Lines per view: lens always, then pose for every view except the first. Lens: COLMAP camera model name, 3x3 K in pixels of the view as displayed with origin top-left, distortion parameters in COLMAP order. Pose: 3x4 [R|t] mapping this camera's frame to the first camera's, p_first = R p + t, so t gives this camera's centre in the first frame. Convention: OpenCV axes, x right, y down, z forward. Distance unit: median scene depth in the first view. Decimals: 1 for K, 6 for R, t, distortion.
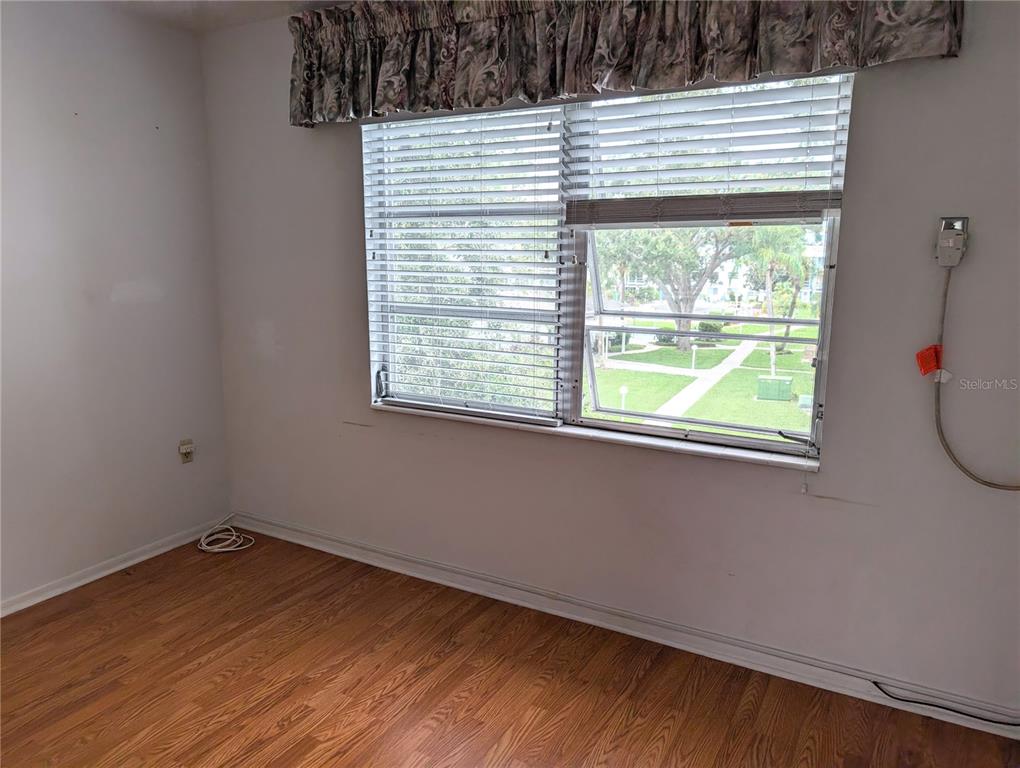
lens RADIAL K [[723.6, 0, 497.9], [0, 723.6, 386.5], [0, 0, 1]] dist [0.005995, -0.000572]
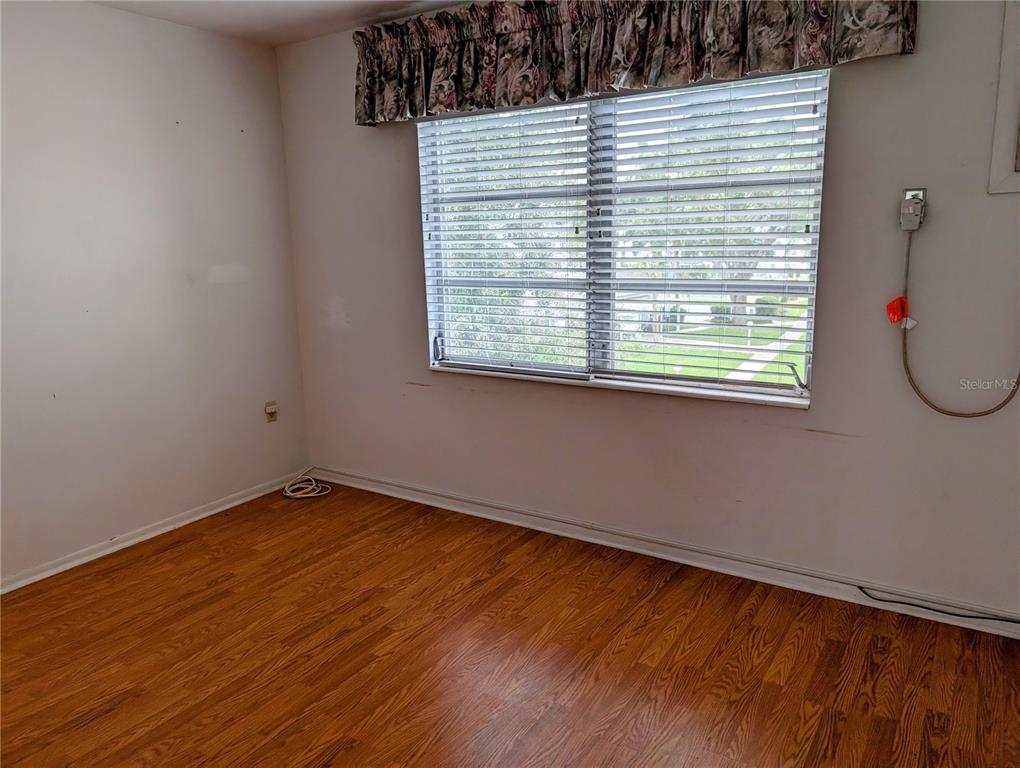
lens RADIAL K [[736.9, 0, 513.9], [0, 736.9, 383.9], [0, 0, 1]] dist [0.008045, -0.003346]
pose [[0.998274, -0.016041, -0.056498, 0.028271], [0.016944, 0.999736, 0.015532, 0.042838], [0.056234, -0.016463, 0.998282, -0.188602]]
